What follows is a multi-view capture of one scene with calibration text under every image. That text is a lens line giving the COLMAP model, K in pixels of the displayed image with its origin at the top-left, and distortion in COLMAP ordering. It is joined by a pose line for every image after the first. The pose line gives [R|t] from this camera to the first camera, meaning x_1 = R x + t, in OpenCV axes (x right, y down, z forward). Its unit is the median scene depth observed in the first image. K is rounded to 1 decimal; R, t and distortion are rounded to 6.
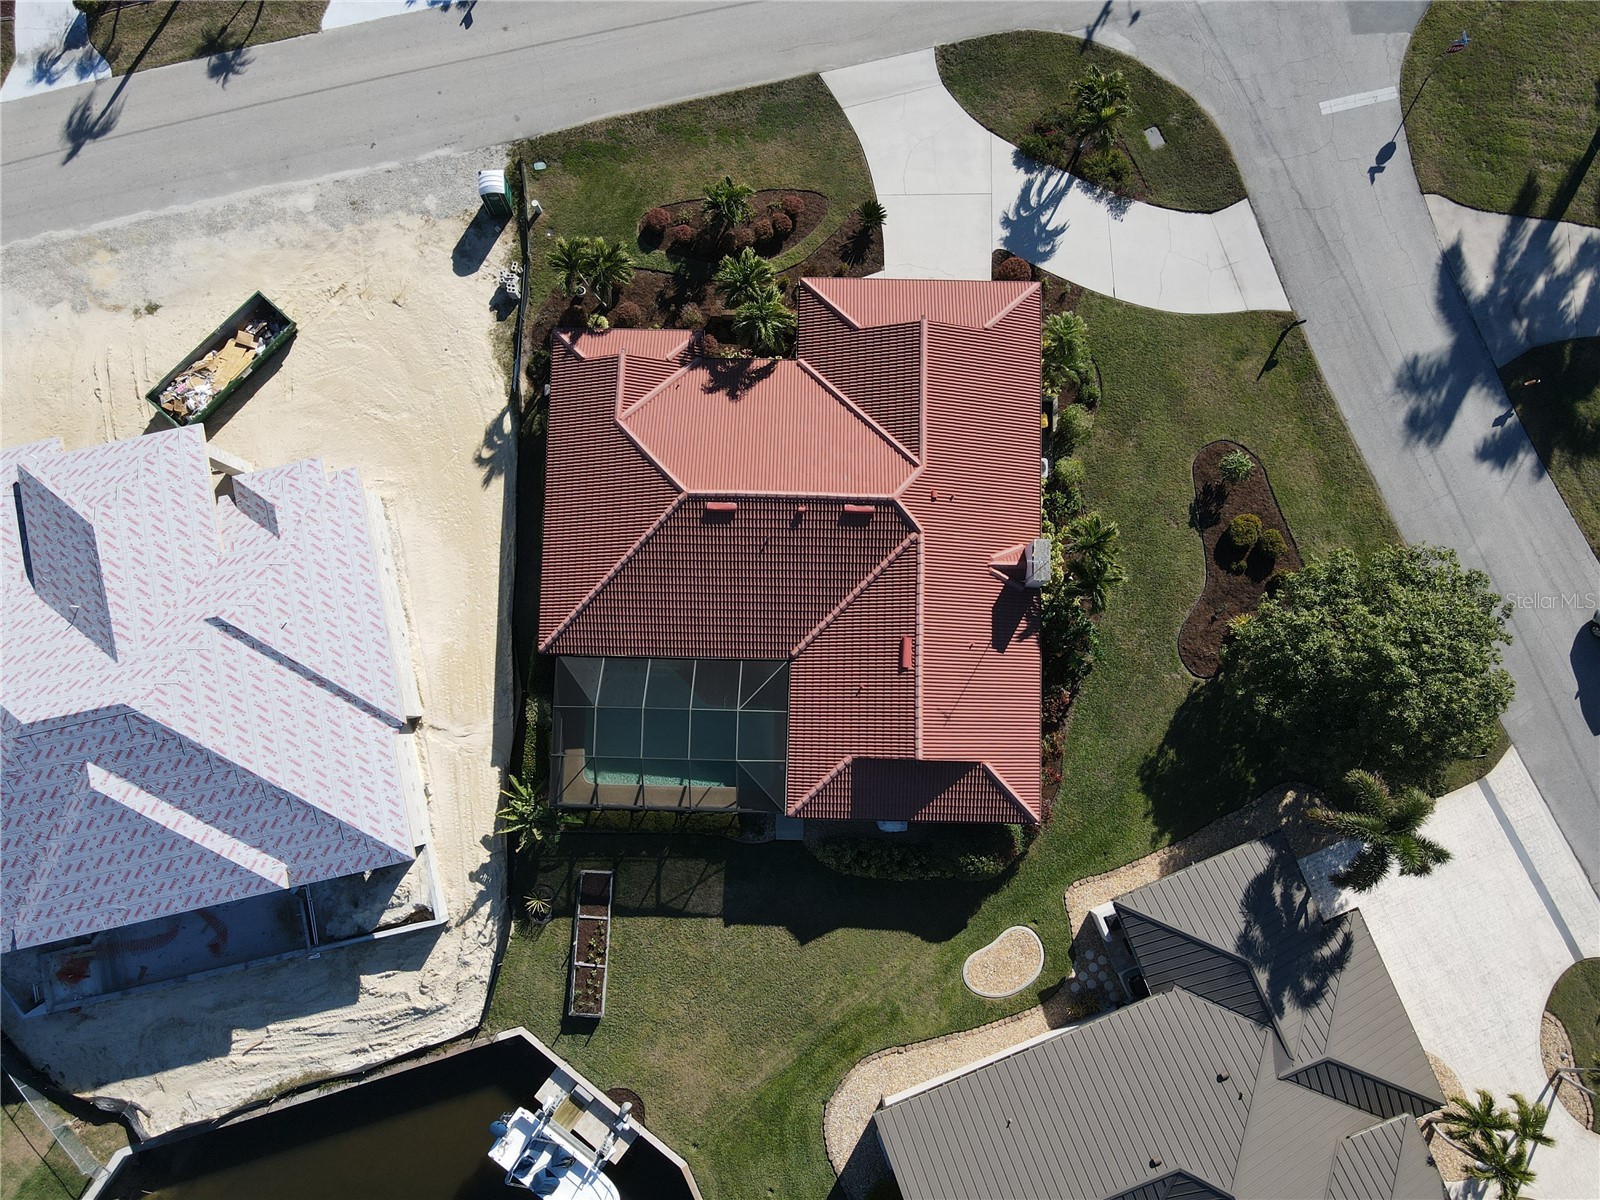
lens RADIAL K [[1175.4, 0, 799.7], [0, 1175.4, 607.0], [0, 0, 1]] dist [-0.005250, 0.042208]
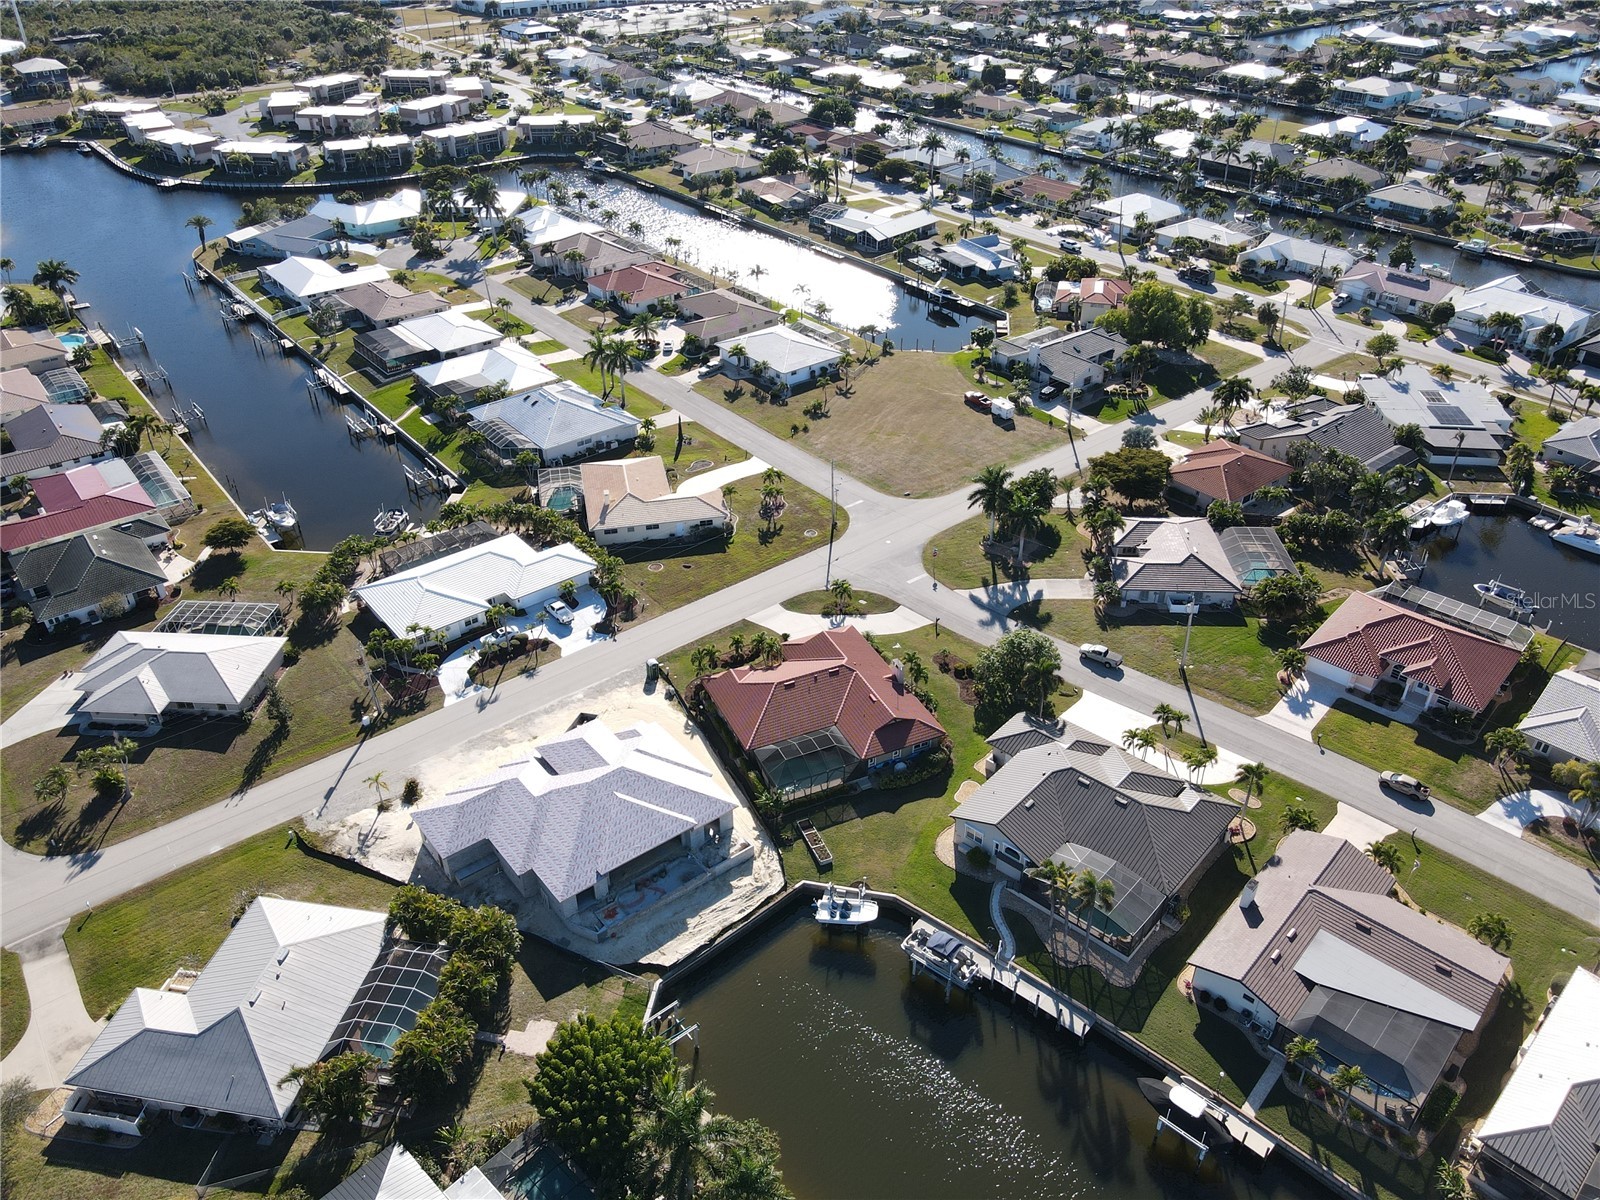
lens RADIAL K [[1175.4, 0, 799.7], [0, 1175.4, 607.0], [0, 0, 1]] dist [-0.005250, 0.042208]
pose [[0.898340, -0.235186, 0.371043, -0.952794], [0.435416, 0.588763, -0.681008, 1.577110], [-0.058293, 0.773334, 0.631313, -0.824688]]
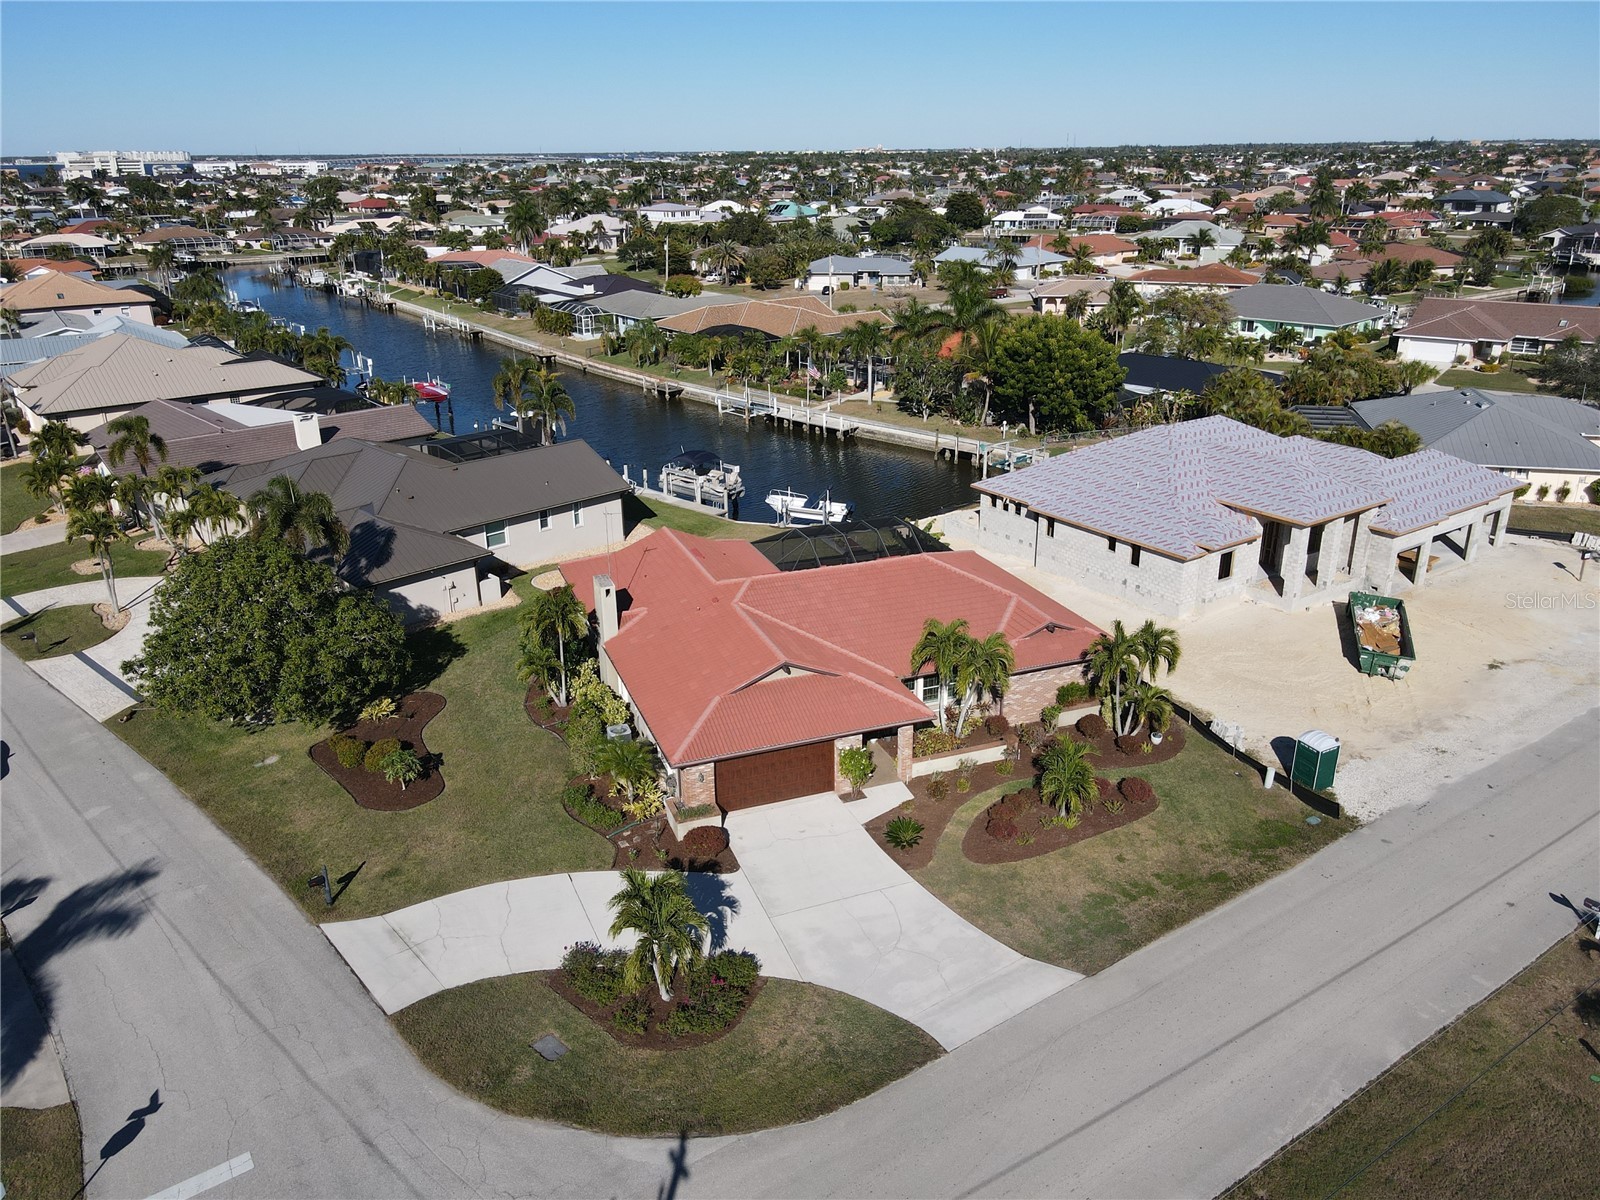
lens RADIAL K [[1175.4, 0, 799.7], [0, 1175.4, 607.0], [0, 0, 1]] dist [-0.005250, 0.042208]
pose [[-0.925680, 0.159547, -0.343018, 0.378431], [-0.372609, -0.227733, 0.899611, -1.003236], [0.065413, 0.960564, 0.270257, 0.672360]]
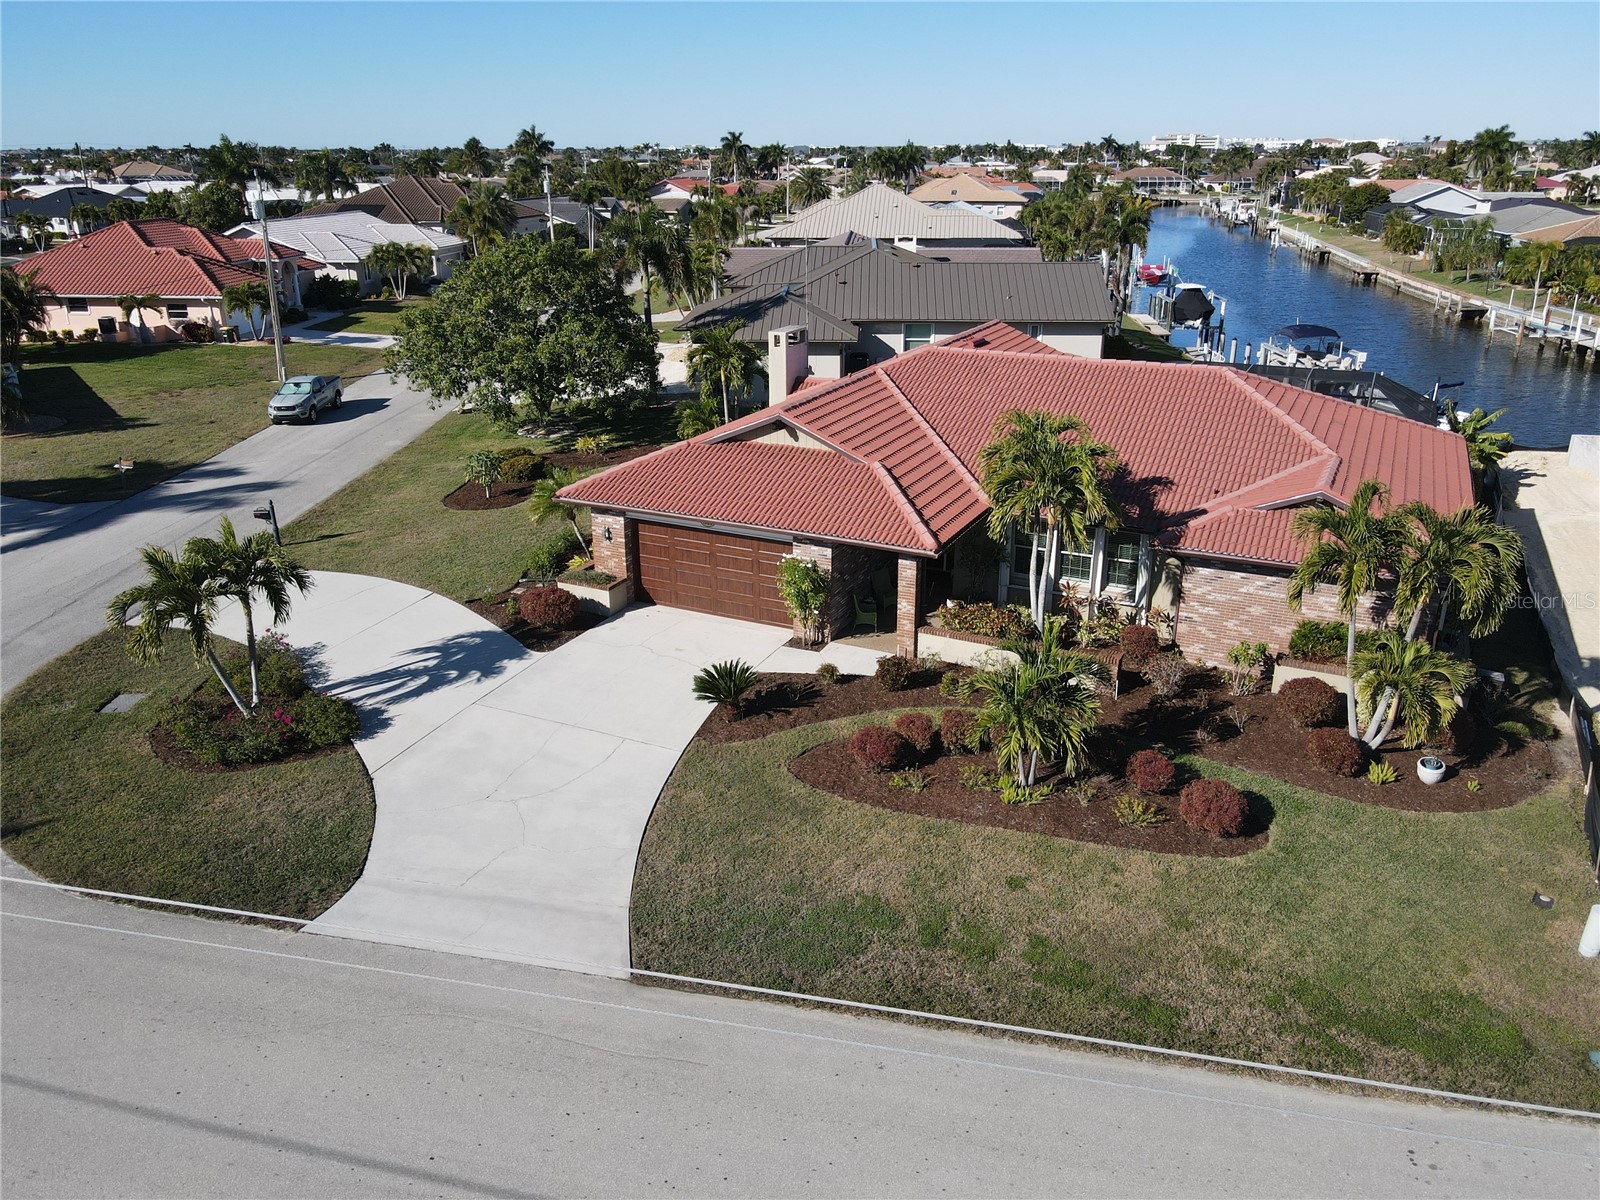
lens RADIAL K [[1175.4, 0, 799.7], [0, 1175.4, 607.0], [0, 0, 1]] dist [-0.005250, 0.042208]
pose [[-0.906171, -0.135841, 0.400501, -0.150393], [0.421922, -0.225670, 0.878097, -0.748261], [-0.028901, 0.964687, 0.261810, 0.884026]]
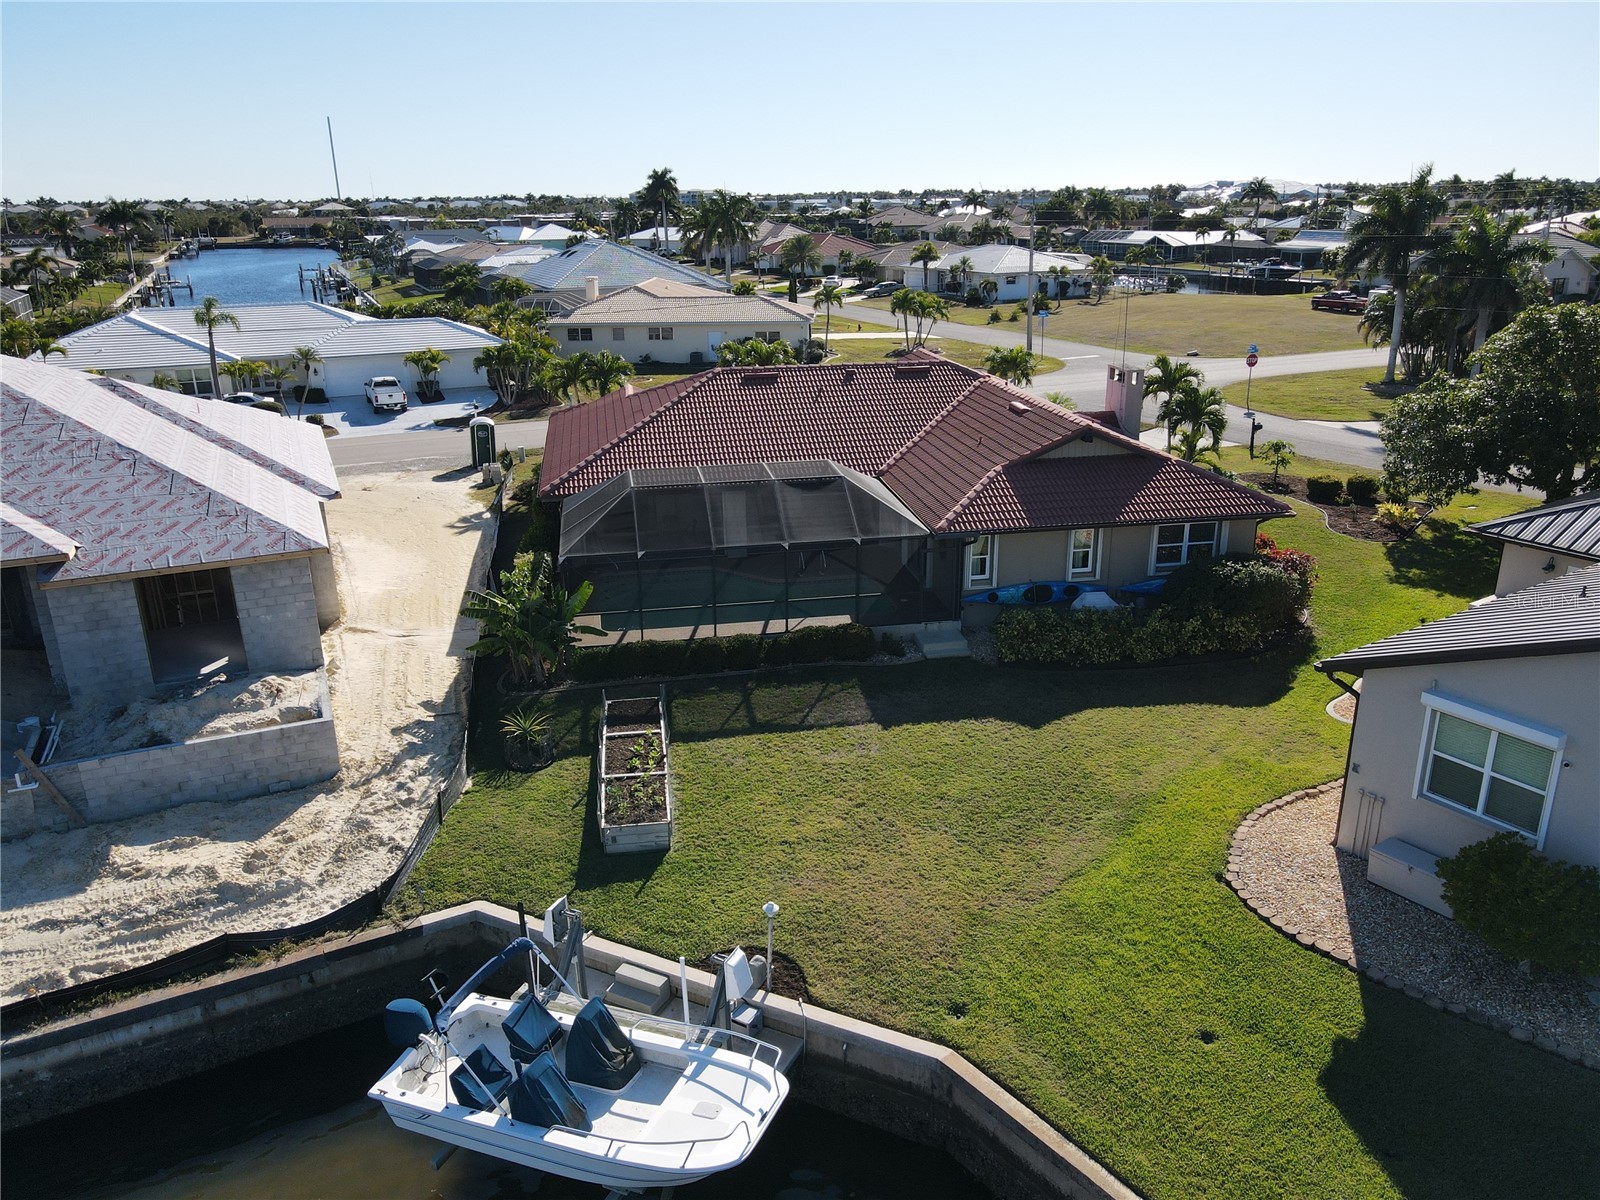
lens RADIAL K [[1175.4, 0, 799.7], [0, 1175.4, 607.0], [0, 0, 1]] dist [-0.005250, 0.042208]
pose [[0.981015, -0.065337, 0.182593, -0.193427], [0.192987, 0.421656, -0.885981, 0.709371], [-0.019104, 0.904399, 0.426260, 0.719081]]
